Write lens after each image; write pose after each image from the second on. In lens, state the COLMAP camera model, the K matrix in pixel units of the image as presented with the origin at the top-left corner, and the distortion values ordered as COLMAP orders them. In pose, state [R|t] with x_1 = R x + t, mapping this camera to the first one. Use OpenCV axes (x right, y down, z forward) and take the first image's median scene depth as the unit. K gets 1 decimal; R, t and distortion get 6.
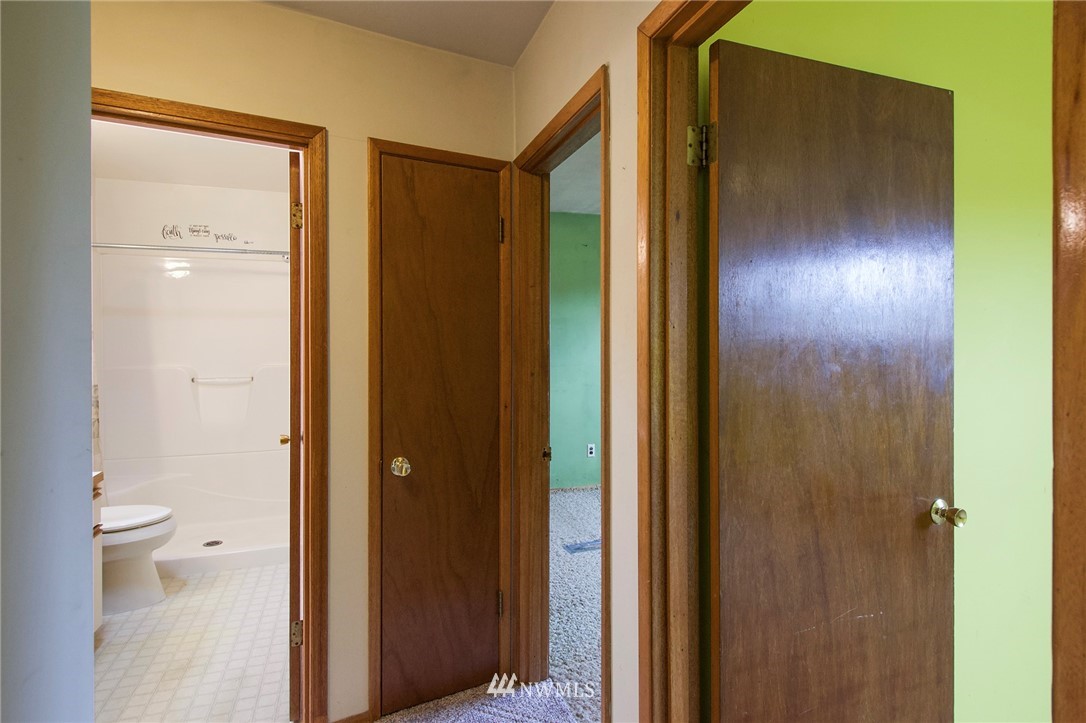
lens RADIAL K [[580.3, 0, 542.3], [0, 580.3, 350.9], [0, 0, 1]] dist [0.037065, -0.027278]
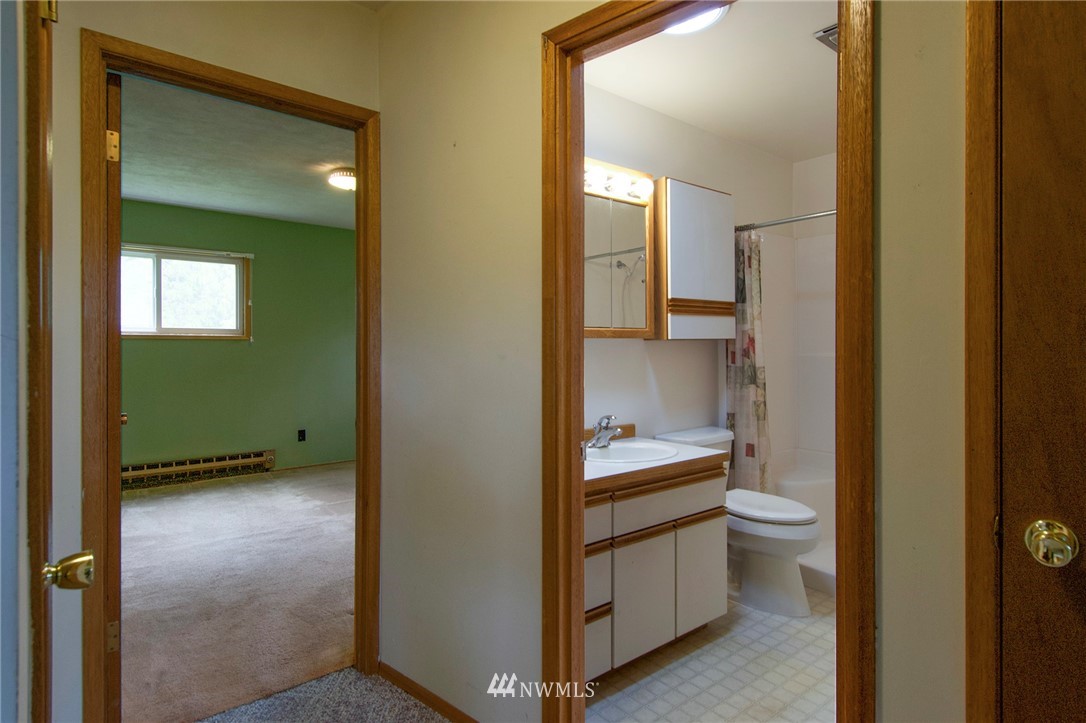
lens RADIAL K [[580.3, 0, 542.3], [0, 580.3, 350.9], [0, 0, 1]] dist [0.037065, -0.027278]
pose [[0.352044, 0.005853, -0.935965, 0.022636], [-0.020151, 0.999796, -0.001327, 0.044253], [0.935767, 0.019327, 0.352090, 0.339893]]
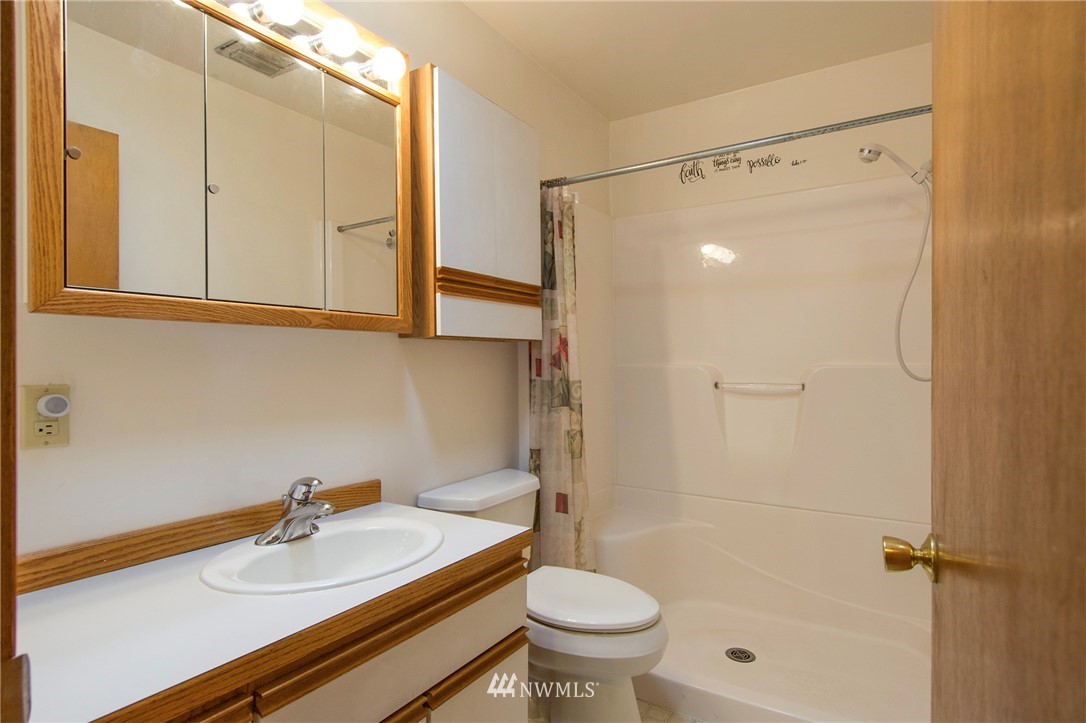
lens RADIAL K [[580.3, 0, 542.3], [0, 580.3, 350.9], [0, 0, 1]] dist [0.037065, -0.027278]
pose [[0.632676, -0.017205, -0.774225, -0.284999], [-0.018509, 0.999132, -0.037328, 0.054128], [0.774195, 0.037946, 0.631808, 0.585234]]
